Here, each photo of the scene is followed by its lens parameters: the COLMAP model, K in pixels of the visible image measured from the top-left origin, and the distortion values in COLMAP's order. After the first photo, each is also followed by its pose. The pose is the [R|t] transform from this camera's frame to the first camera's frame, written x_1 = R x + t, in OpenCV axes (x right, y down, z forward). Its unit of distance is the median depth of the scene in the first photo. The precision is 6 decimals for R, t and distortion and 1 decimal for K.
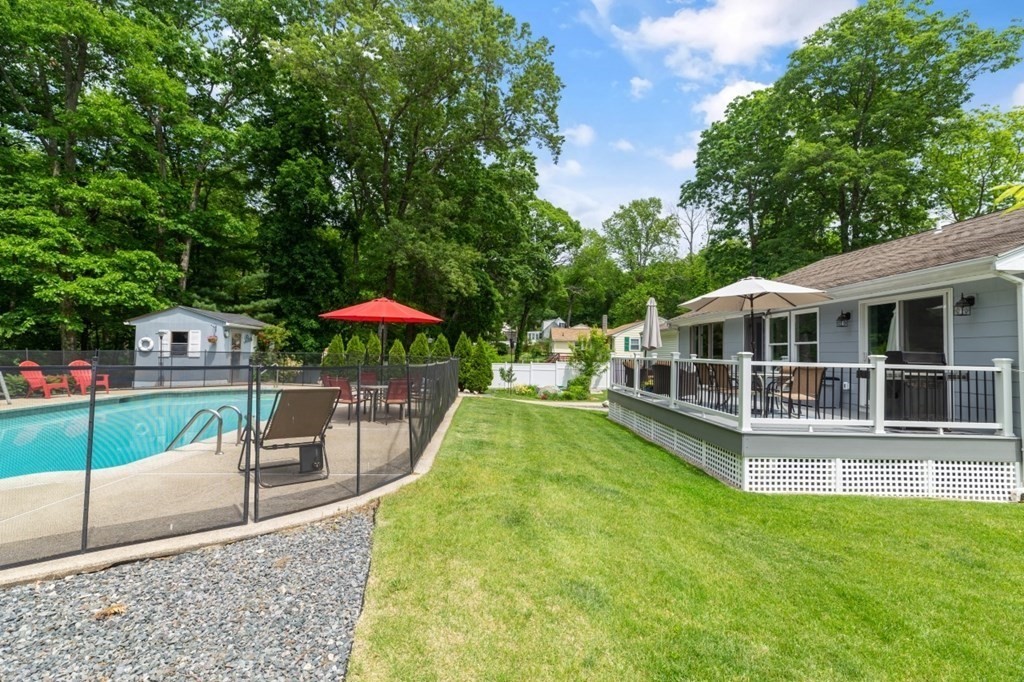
lens RADIAL K [[459.6, 0, 516.0], [0, 459.6, 337.0], [0, 0, 1]] dist [0.000291, -0.000279]
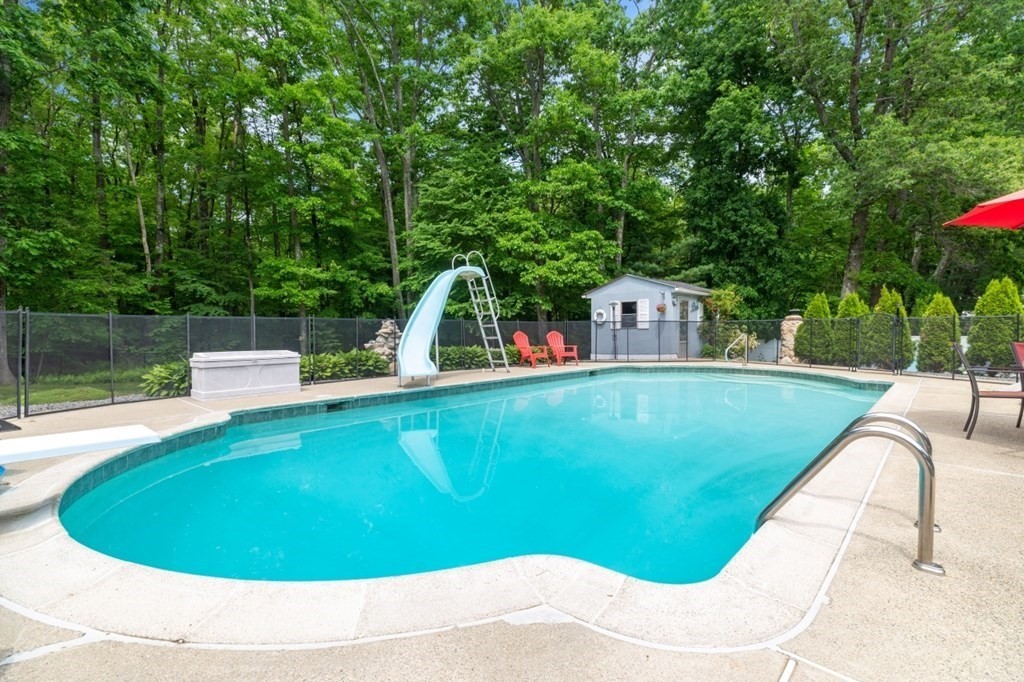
lens RADIAL K [[459.6, 0, 516.0], [0, 459.6, 337.0], [0, 0, 1]] dist [0.000291, -0.000279]
pose [[0.679801, -0.007025, -0.733363, -0.169344], [0.042077, 0.998681, 0.029438, 0.019136], [0.732189, -0.050870, 0.679199, 0.160523]]
